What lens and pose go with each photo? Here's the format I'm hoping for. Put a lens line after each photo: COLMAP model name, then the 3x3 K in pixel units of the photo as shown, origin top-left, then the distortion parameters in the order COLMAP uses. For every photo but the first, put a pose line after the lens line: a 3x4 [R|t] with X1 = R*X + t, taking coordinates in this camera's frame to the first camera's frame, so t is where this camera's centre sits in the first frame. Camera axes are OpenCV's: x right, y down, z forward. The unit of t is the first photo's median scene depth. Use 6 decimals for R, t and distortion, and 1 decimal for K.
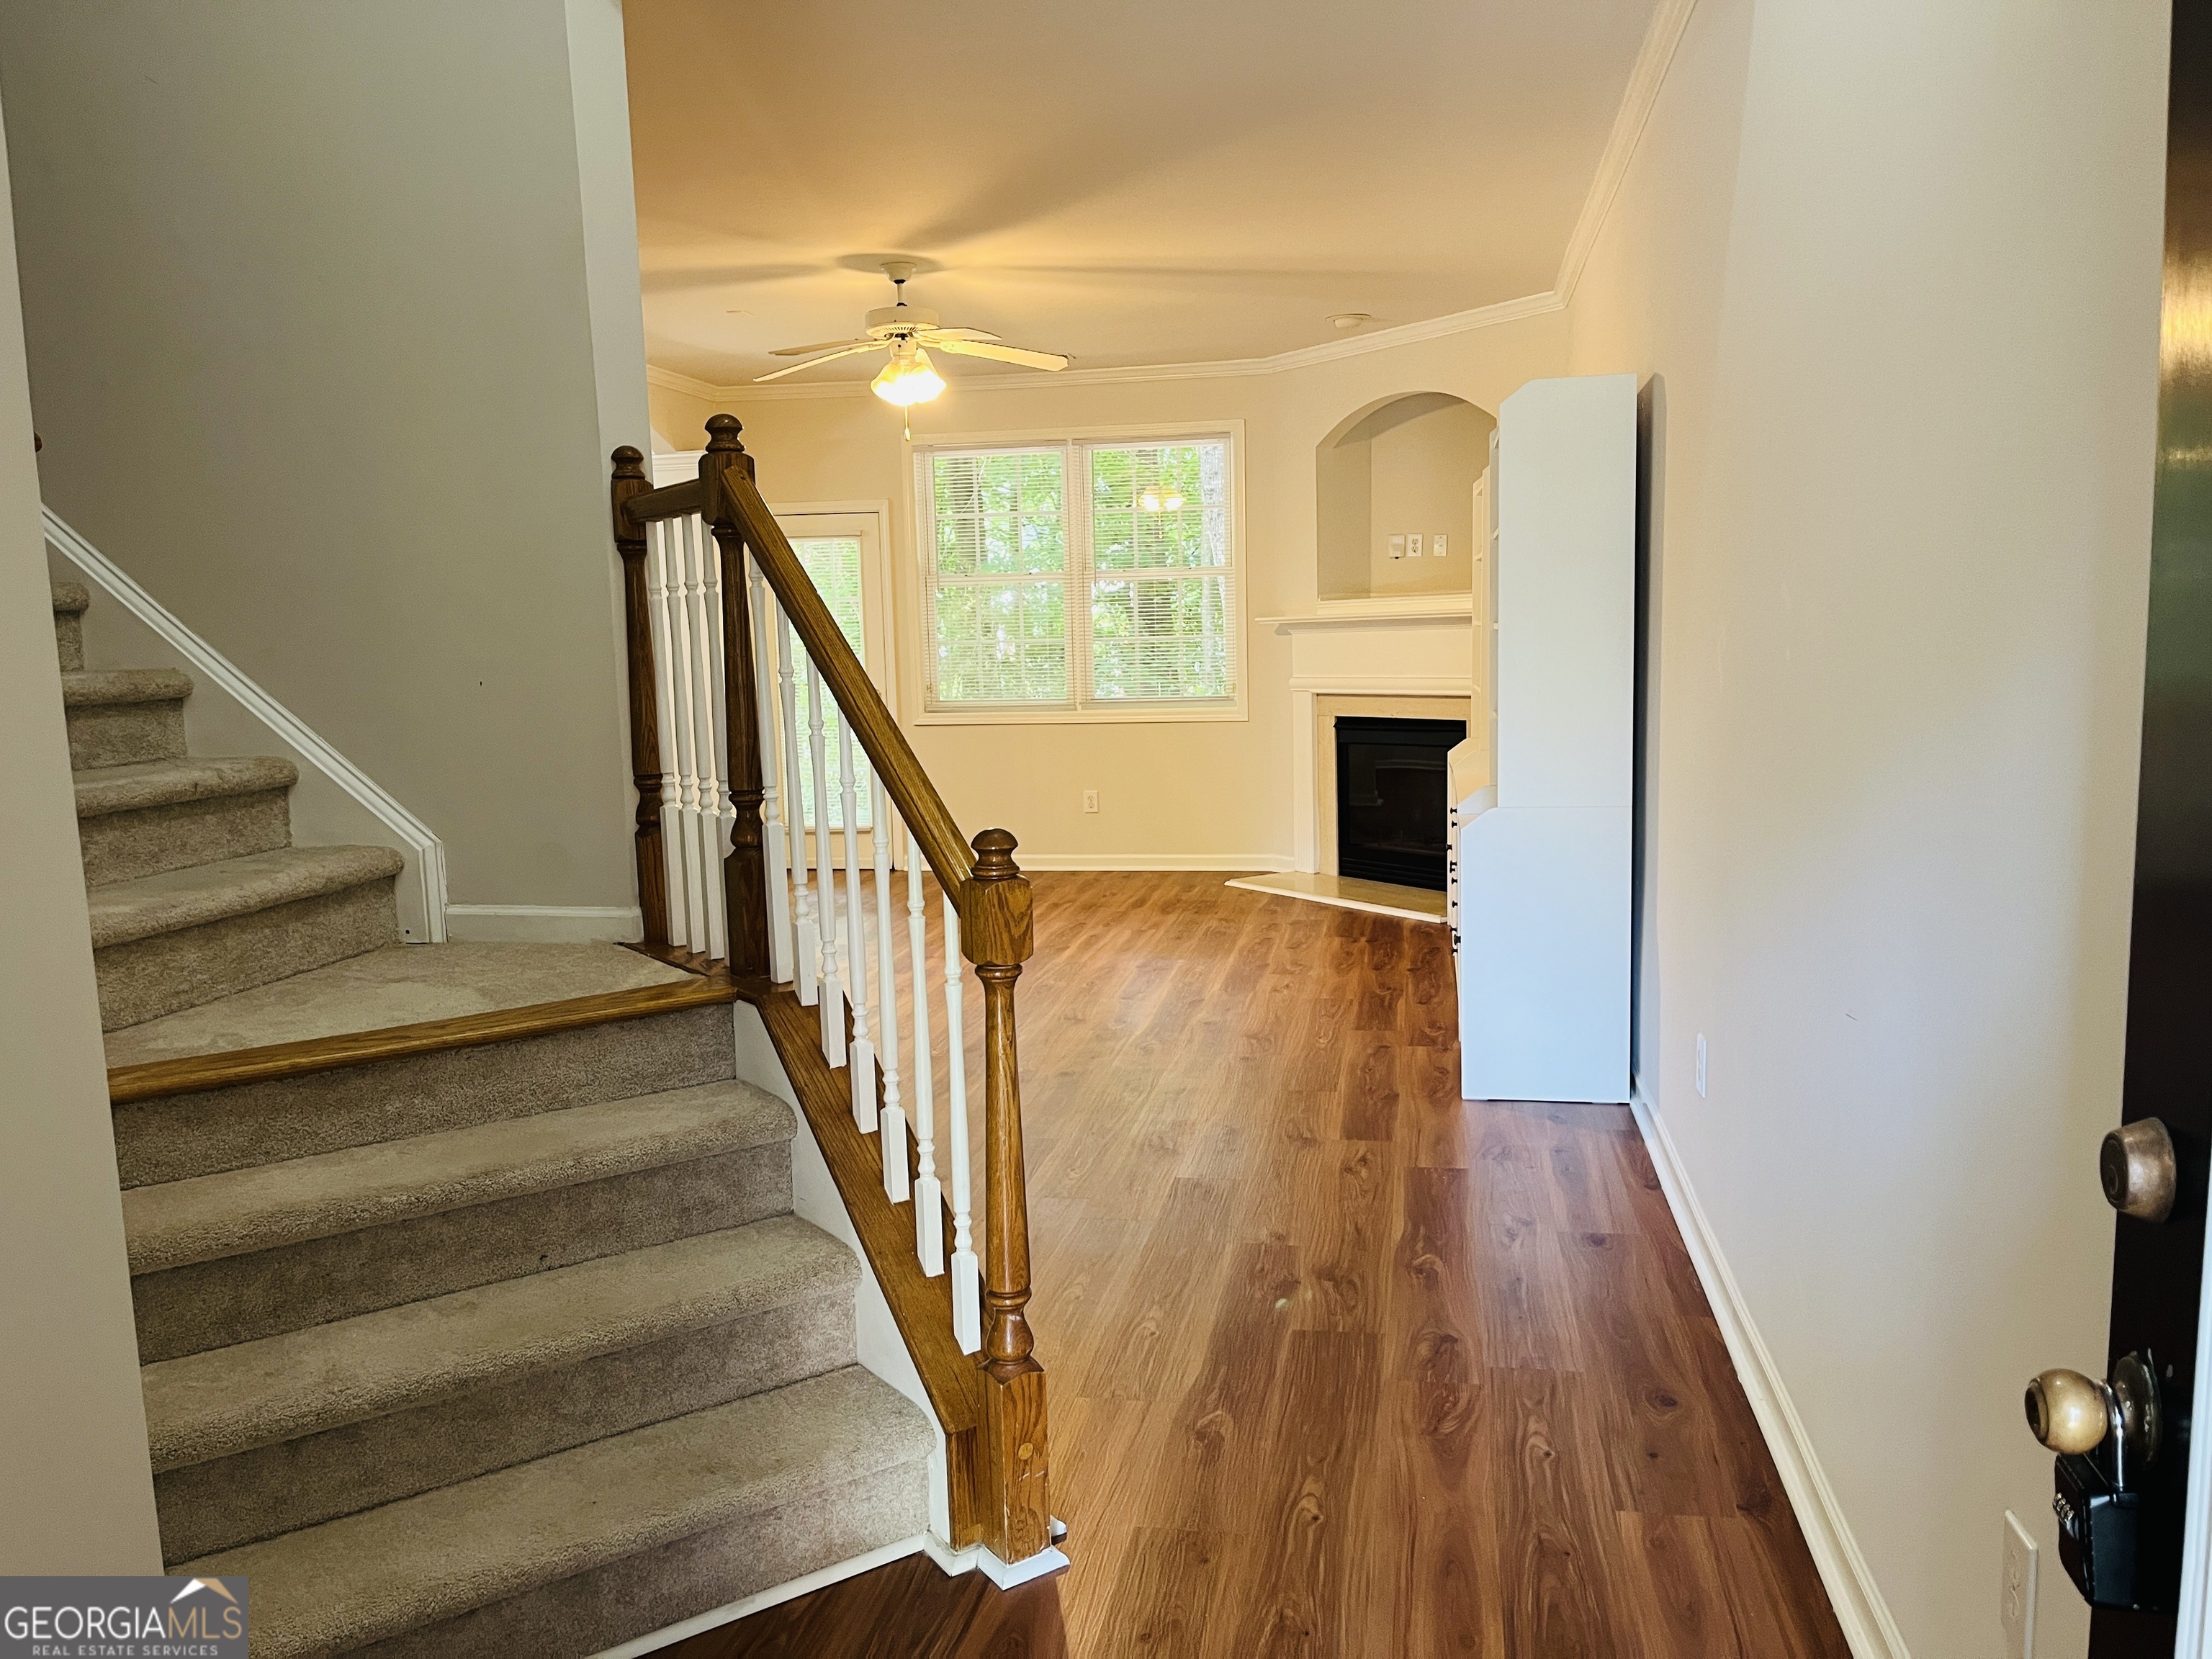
lens RADIAL K [[1685.2, 0, 1106.7], [0, 1685.2, 841.8], [0, 0, 1]] dist [0.054949, -0.056444]
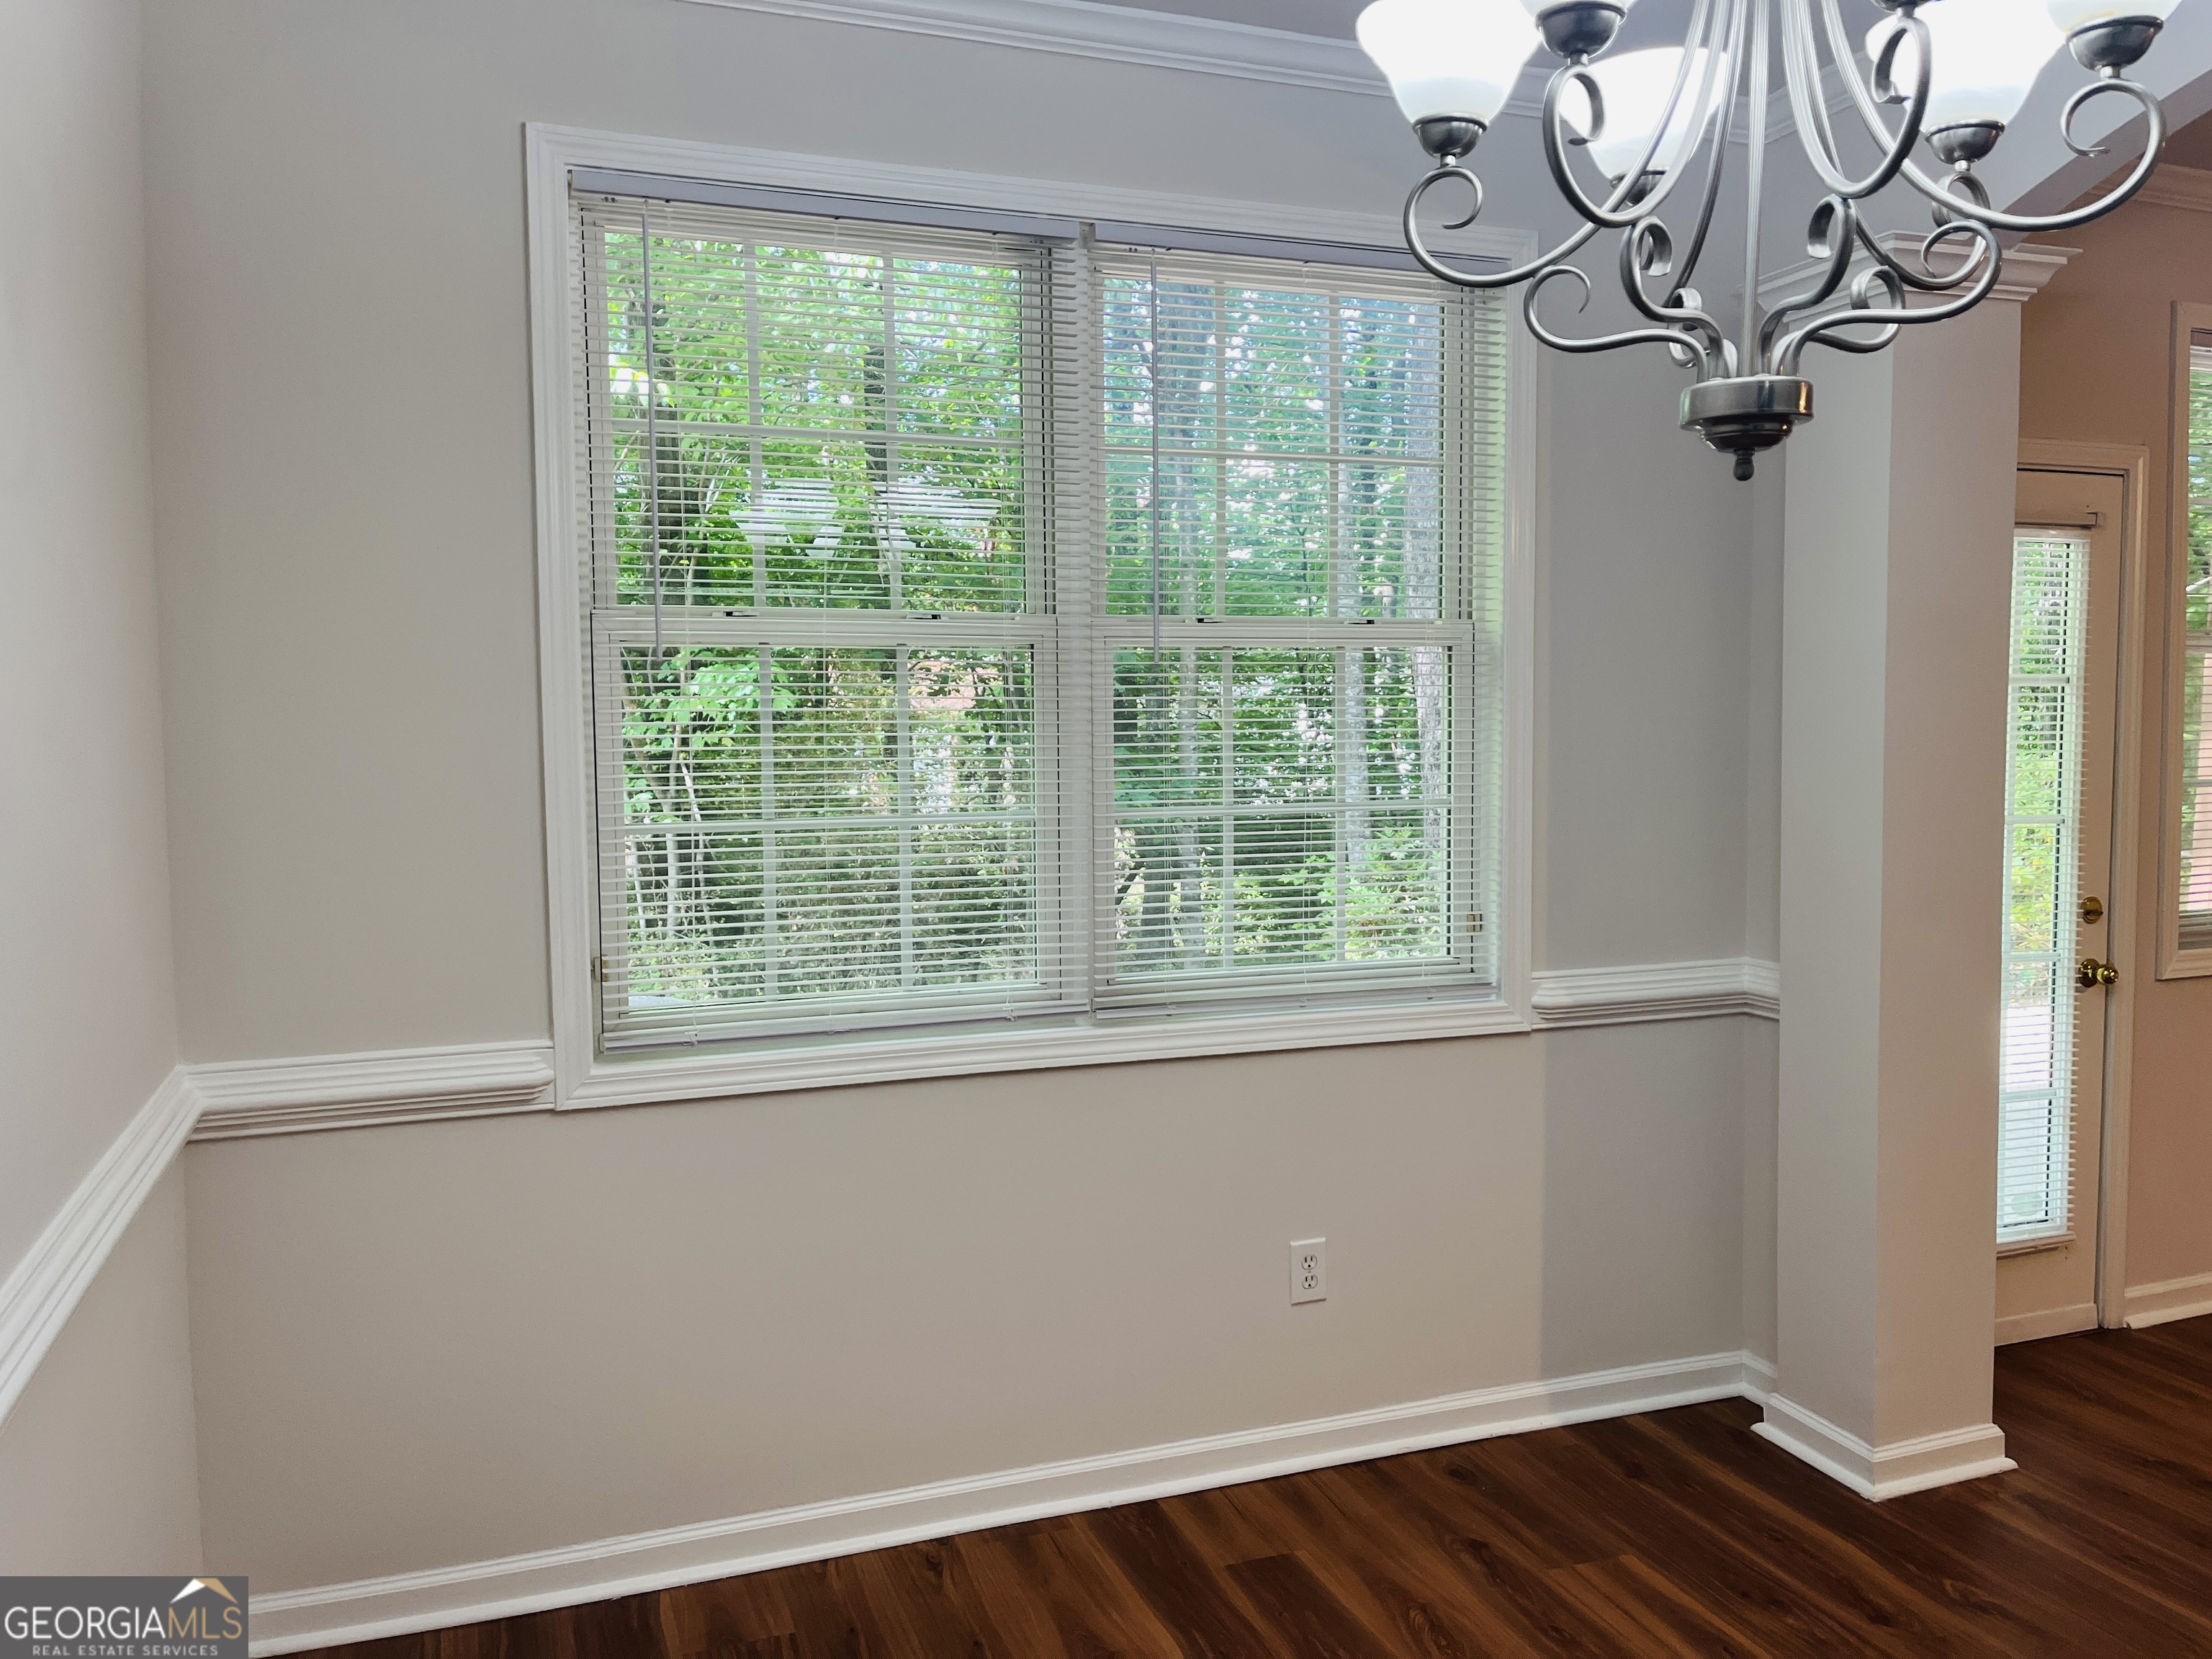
lens RADIAL K [[1685.2, 0, 1103.5], [0, 1685.2, 823.2], [0, 0, 1]] dist [0.054949, -0.056444]
pose [[0.858333, -0.012307, 0.512946, -0.687365], [0.047637, 0.997306, -0.055785, -0.119483], [-0.510877, 0.072317, 0.856606, 0.940756]]
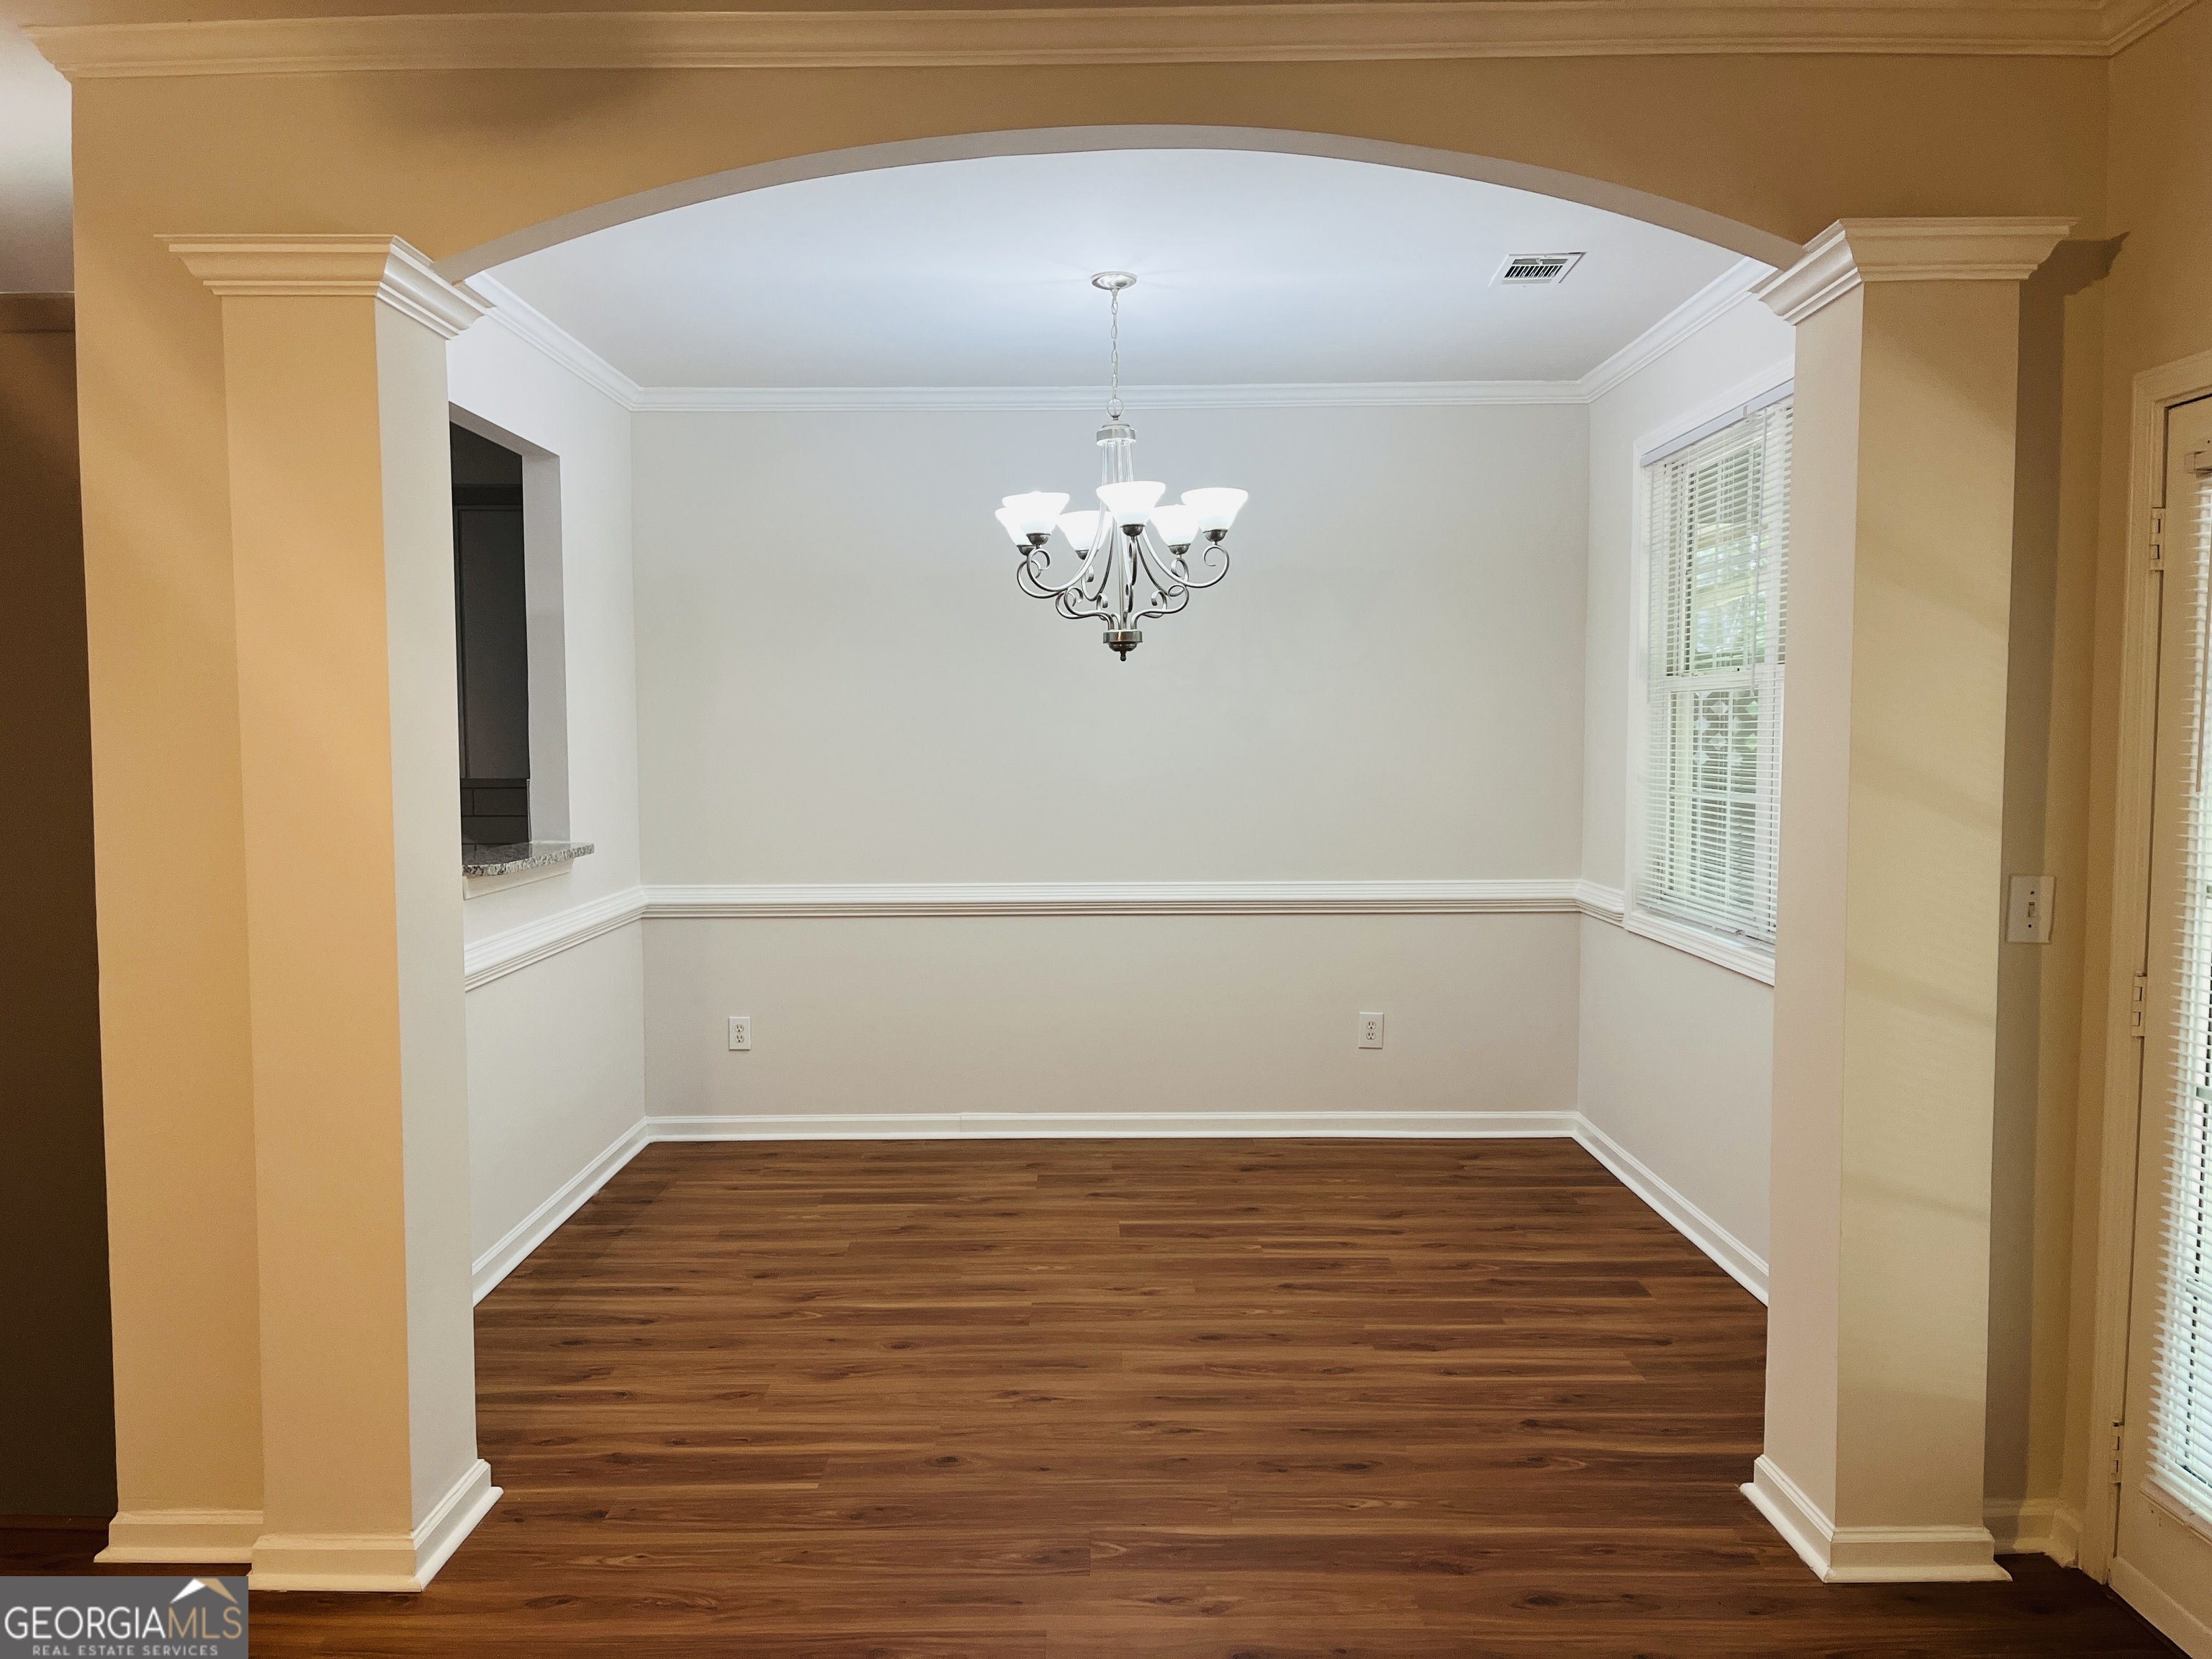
lens RADIAL K [[1685.2, 0, 1101.7], [0, 1685.2, 848.0], [0, 0, 1]] dist [0.054949, -0.056444]
pose [[0.187804, 0.095500, -0.977553, 0.060868], [-0.128868, 0.989054, 0.071866, -0.141917], [0.973716, 0.112479, 0.198055, 0.947720]]
